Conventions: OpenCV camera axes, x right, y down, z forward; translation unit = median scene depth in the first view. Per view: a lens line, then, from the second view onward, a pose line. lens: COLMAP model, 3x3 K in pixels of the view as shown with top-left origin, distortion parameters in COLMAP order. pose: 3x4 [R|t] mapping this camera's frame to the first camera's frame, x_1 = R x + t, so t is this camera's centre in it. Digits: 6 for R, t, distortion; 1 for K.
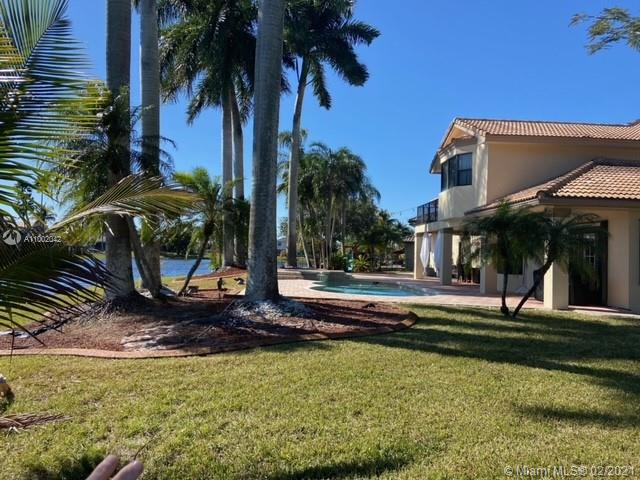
lens RADIAL K [[483.6, 0, 314.8], [0, 483.6, 234.9], [0, 0, 1]] dist [0.092441, -0.106351]
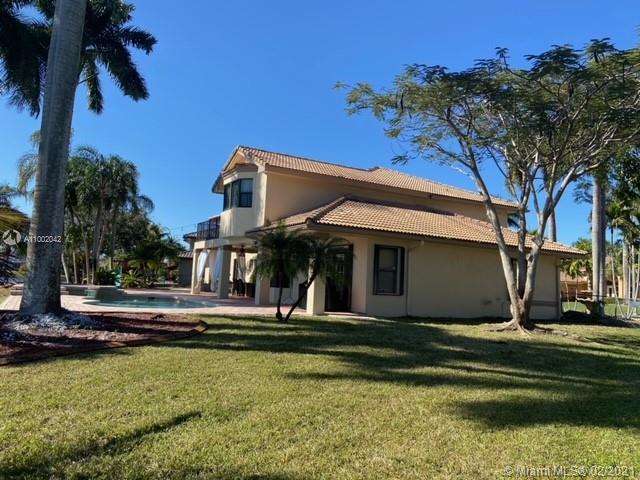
lens RADIAL K [[483.6, 0, 326.7], [0, 483.6, 236.2], [0, 0, 1]] dist [0.092441, -0.106351]
pose [[0.883158, 0.050581, 0.466341, -0.059048], [-0.035512, 0.998526, -0.041052, 0.003974], [-0.467730, 0.019695, 0.883652, -0.084593]]
